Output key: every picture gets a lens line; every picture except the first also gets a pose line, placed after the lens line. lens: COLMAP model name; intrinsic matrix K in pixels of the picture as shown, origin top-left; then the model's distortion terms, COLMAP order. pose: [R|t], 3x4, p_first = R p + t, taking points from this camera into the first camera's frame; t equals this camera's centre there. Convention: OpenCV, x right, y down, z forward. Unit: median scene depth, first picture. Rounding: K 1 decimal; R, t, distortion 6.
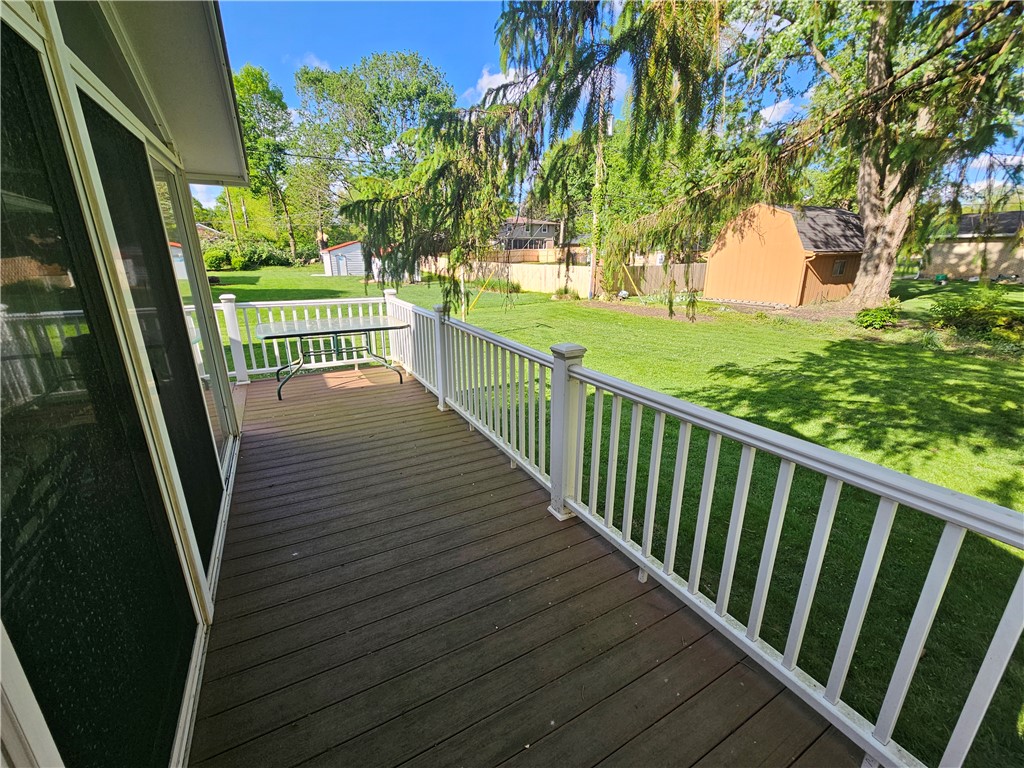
lens RADIAL K [[419.5, 0, 511.0], [0, 419.5, 385.9], [0, 0, 1]] dist [-0.000597, 0.000050]
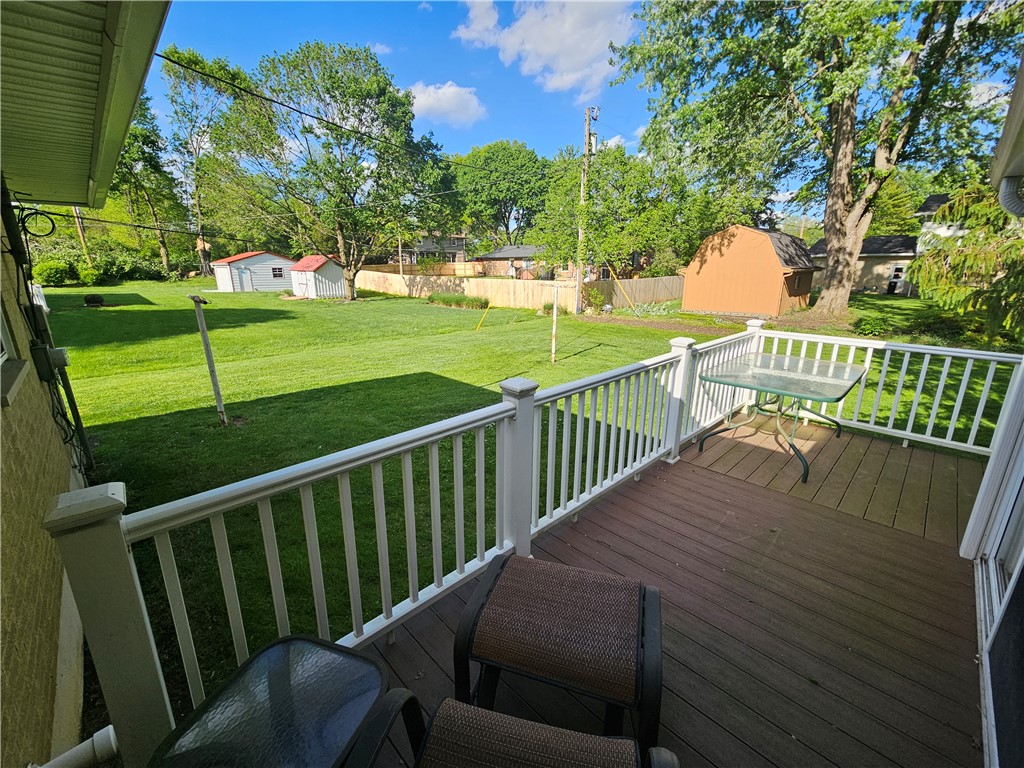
lens RADIAL K [[419.5, 0, 512.0], [0, 419.5, 381.5], [0, 0, 1]] dist [-0.000597, 0.000050]
pose [[0.962498, -0.066064, 0.263124, -0.189041], [0.075840, 0.996750, -0.027159, -0.024913], [-0.260474, 0.046096, 0.964380, 0.068448]]
